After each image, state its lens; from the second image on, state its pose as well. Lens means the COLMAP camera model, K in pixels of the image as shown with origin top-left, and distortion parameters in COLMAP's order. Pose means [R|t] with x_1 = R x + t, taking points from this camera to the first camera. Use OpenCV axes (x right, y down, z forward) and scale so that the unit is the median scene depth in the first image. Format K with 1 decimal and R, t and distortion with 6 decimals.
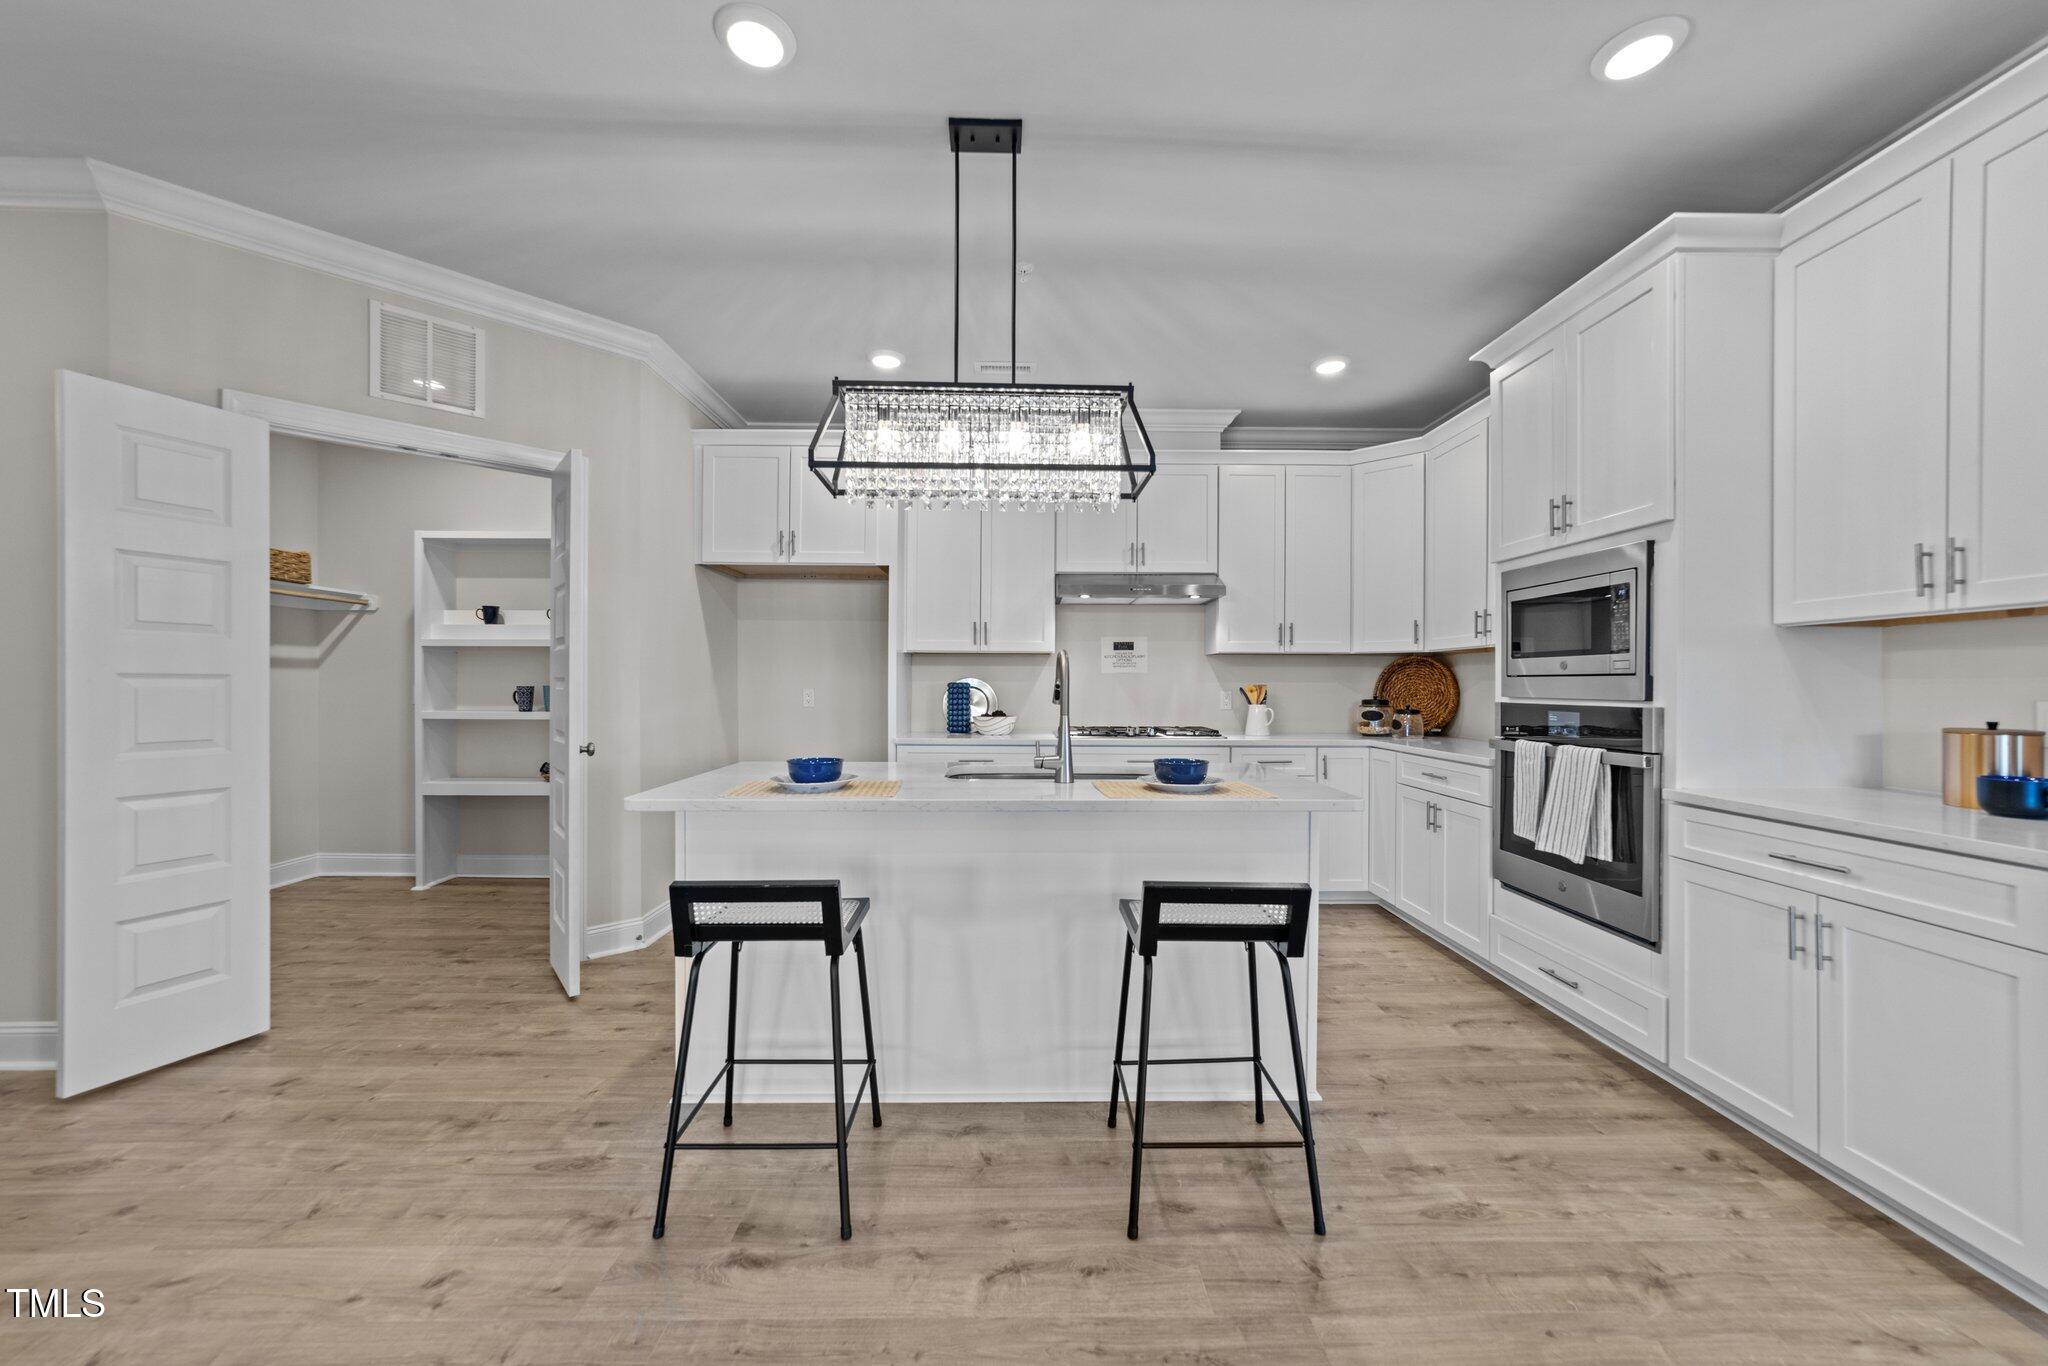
lens RADIAL K [[778.9, 0, 1024.8], [0, 778.9, 690.4], [0, 0, 1]] dist [-0.018240, 0.007467]
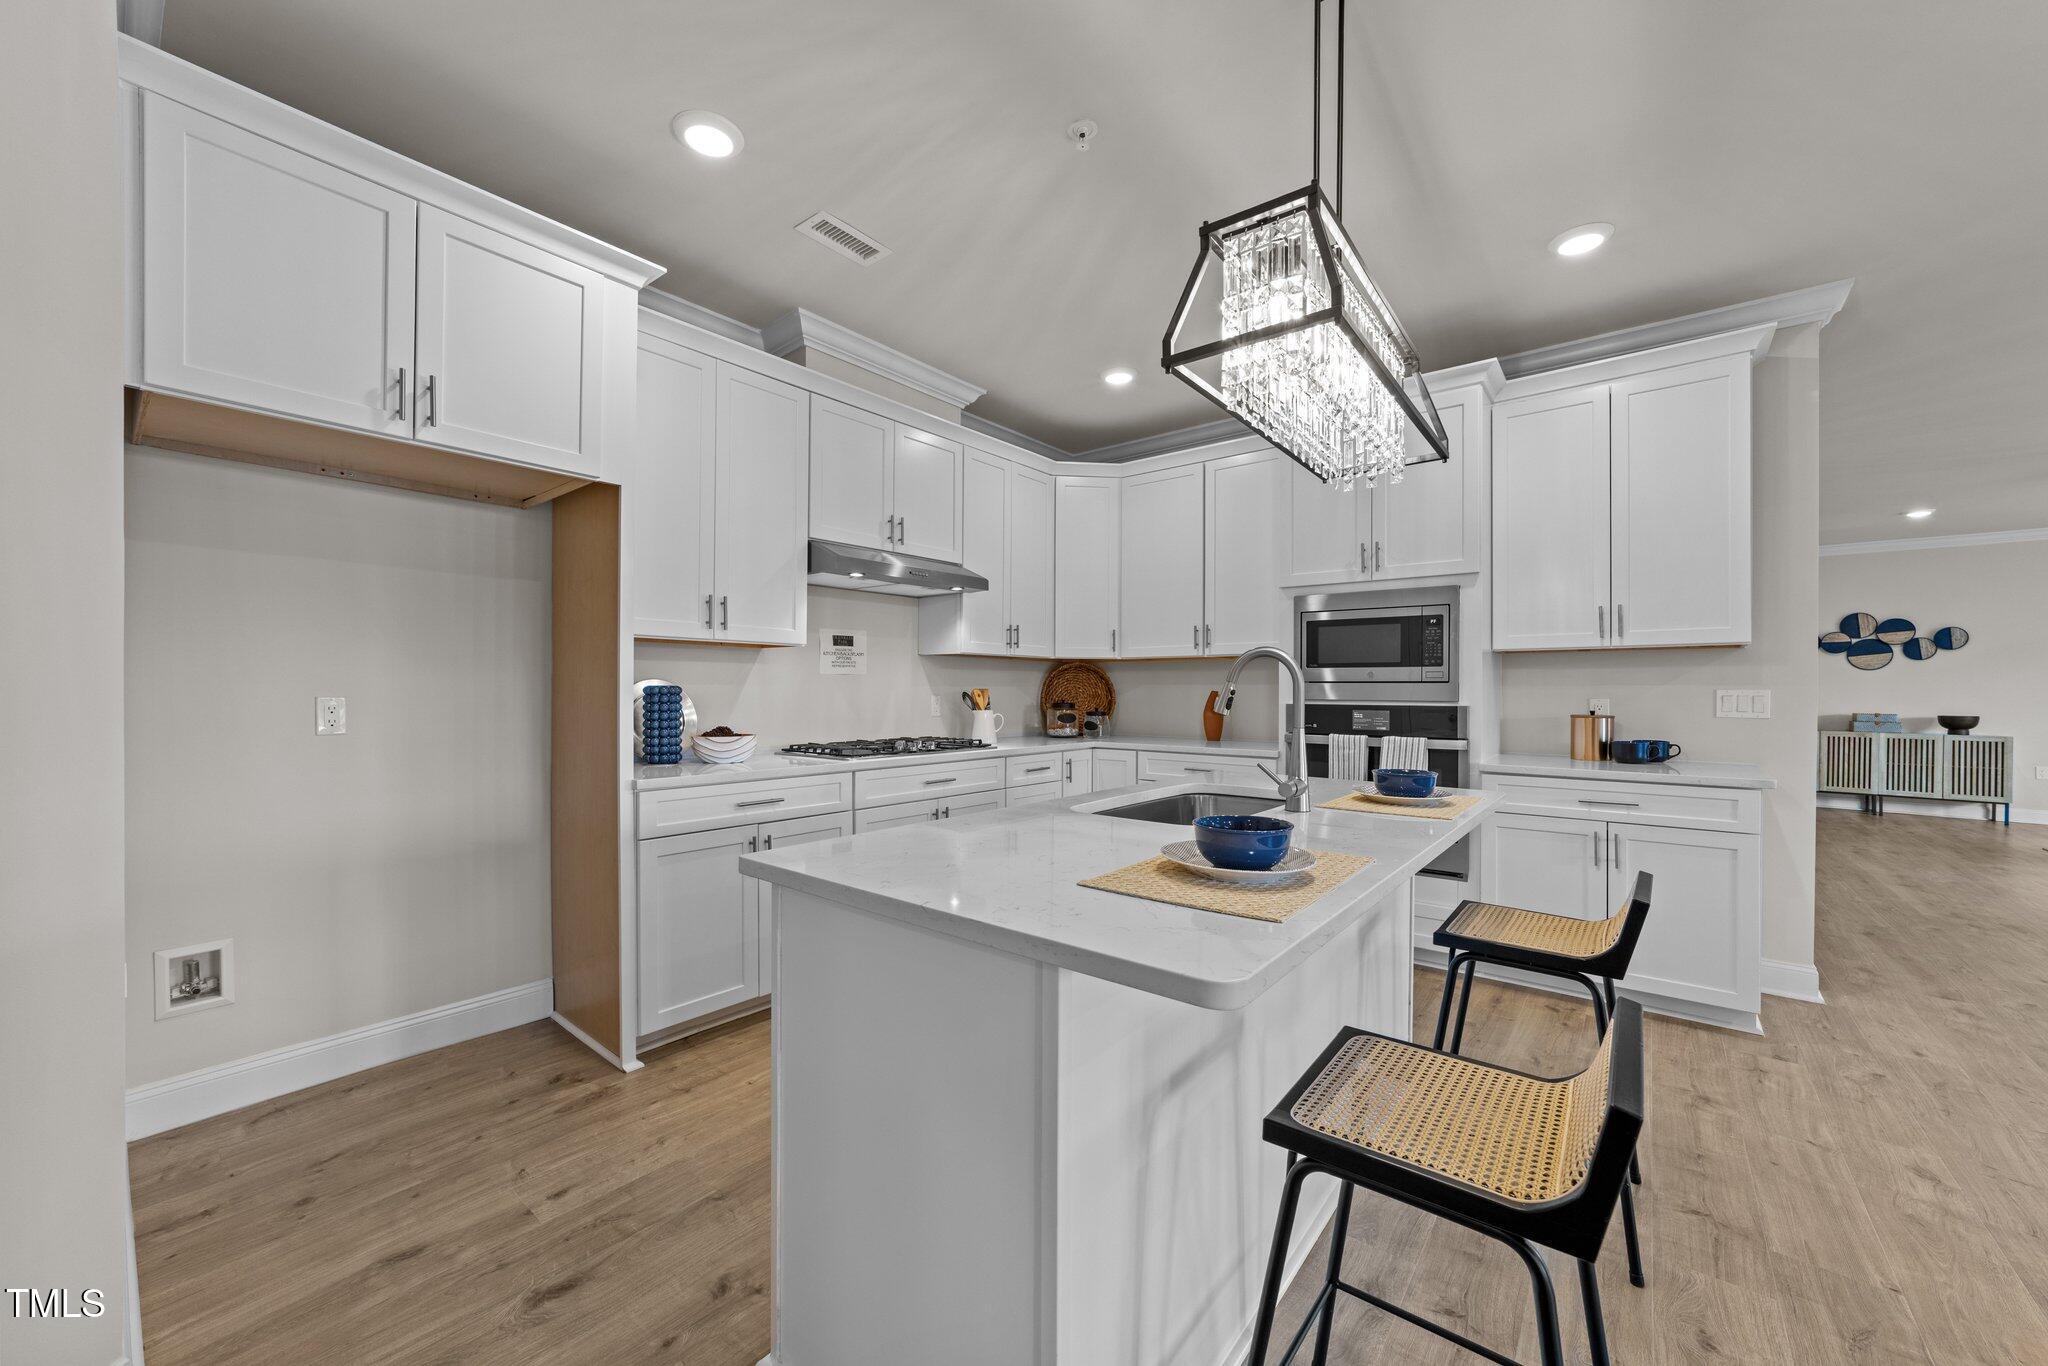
lens RADIAL K [[778.9, 0, 1024.8], [0, 778.9, 690.4], [0, 0, 1]] dist [-0.018240, 0.007467]
pose [[0.641607, -0.003277, 0.767027, -0.429933], [0.005012, 0.999987, 0.000079, -0.005702], [-0.767018, 0.003794, 0.641615, 0.398648]]
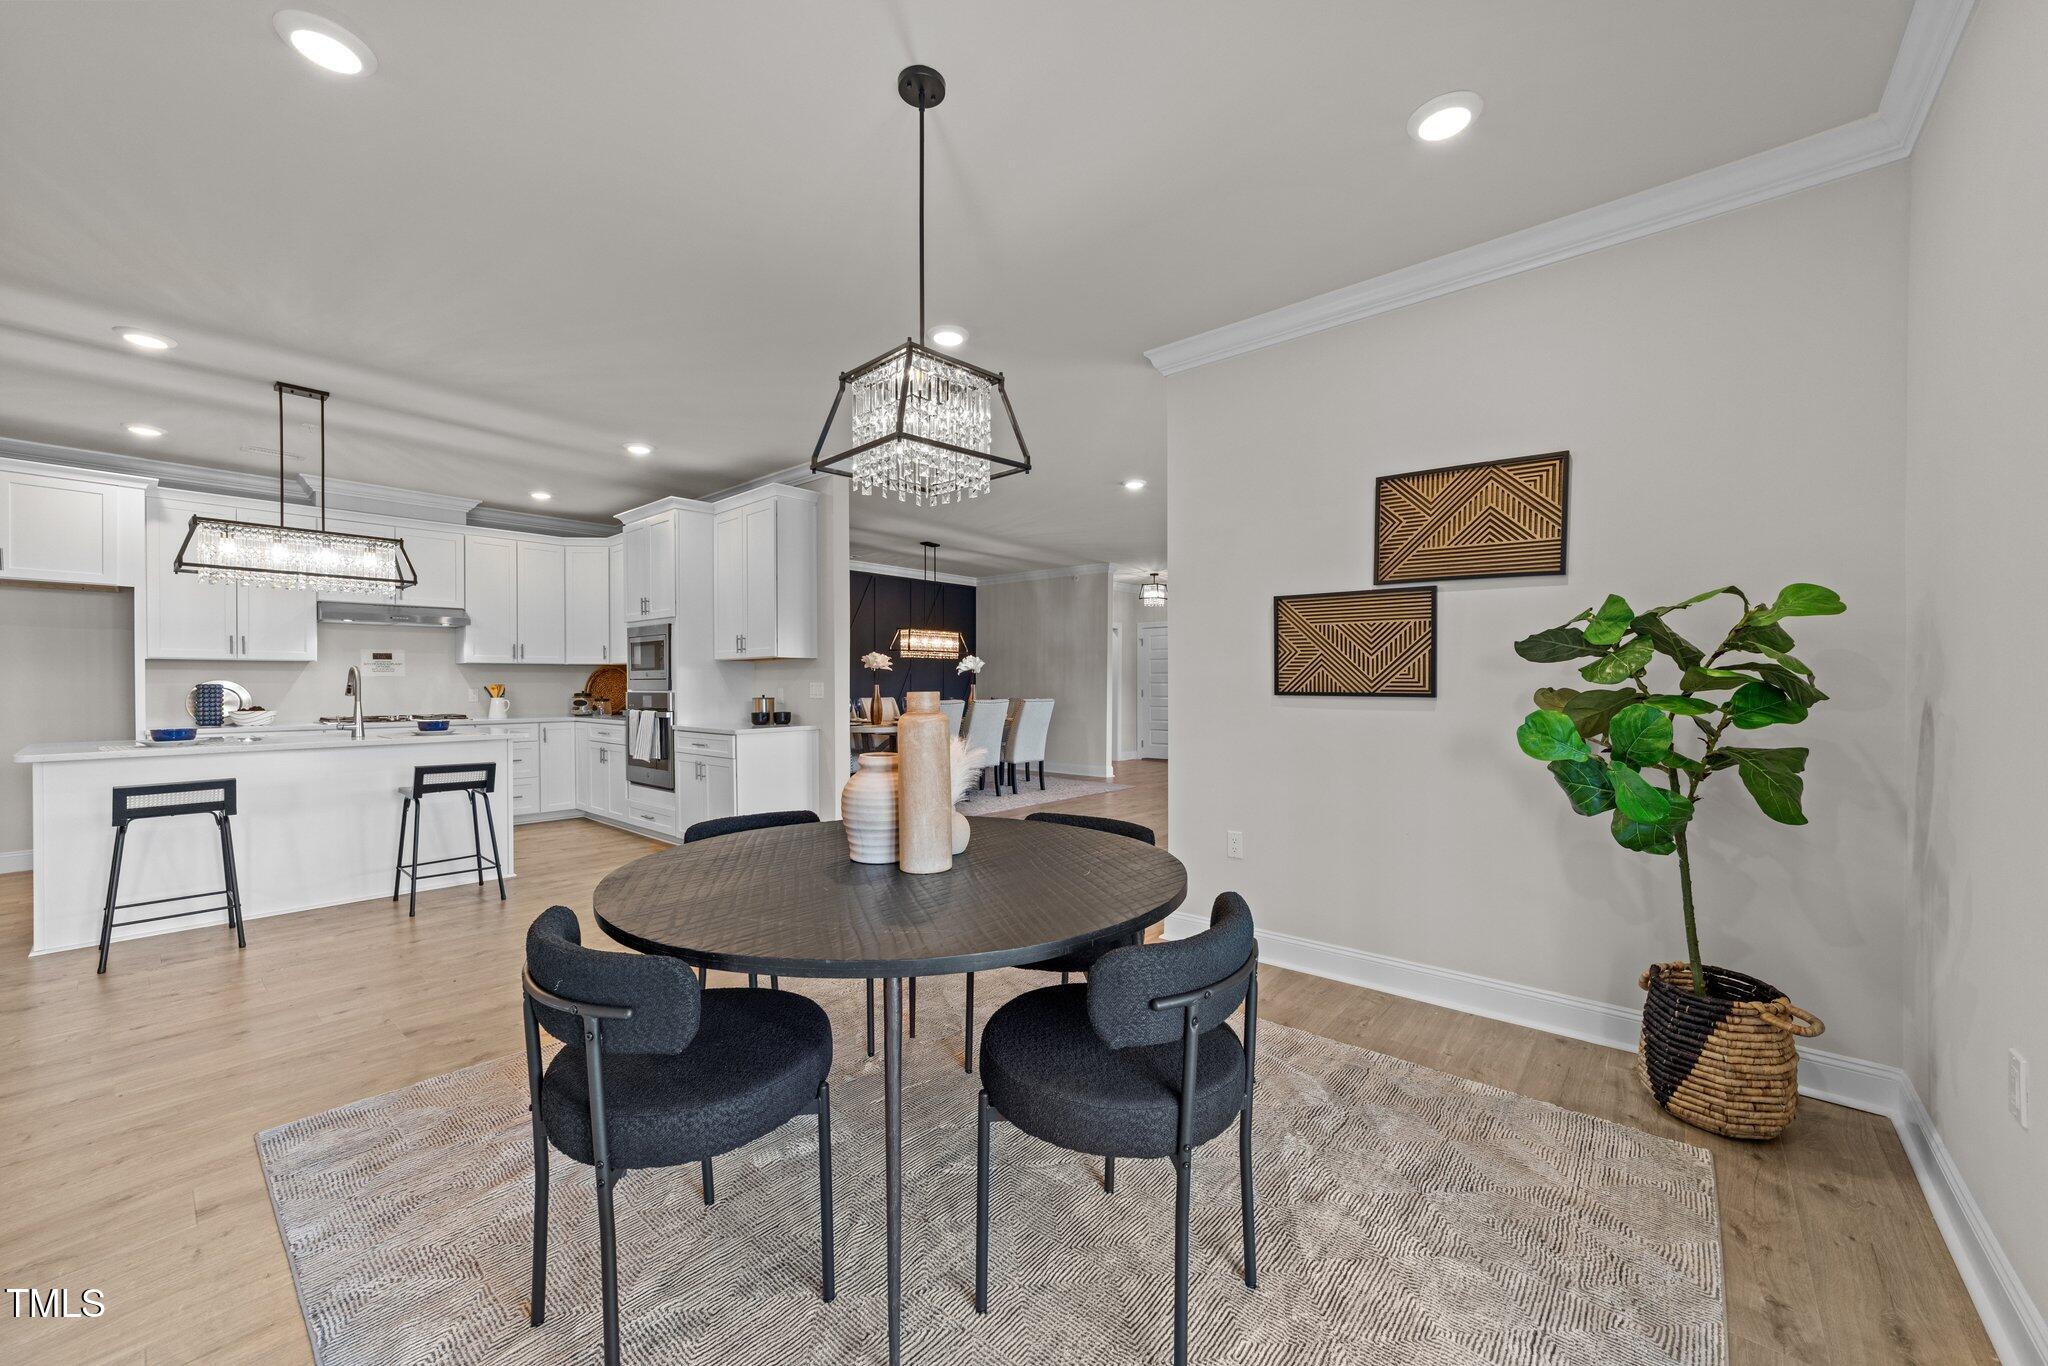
lens RADIAL K [[778.9, 0, 1024.8], [0, 778.9, 690.4], [0, 0, 1]] dist [-0.018240, 0.007467]
pose [[0.663190, -0.012508, 0.748347, -0.156857], [0.011965, 0.999910, 0.006109, 0.007857], [-0.748356, 0.004903, 0.663280, -0.823404]]
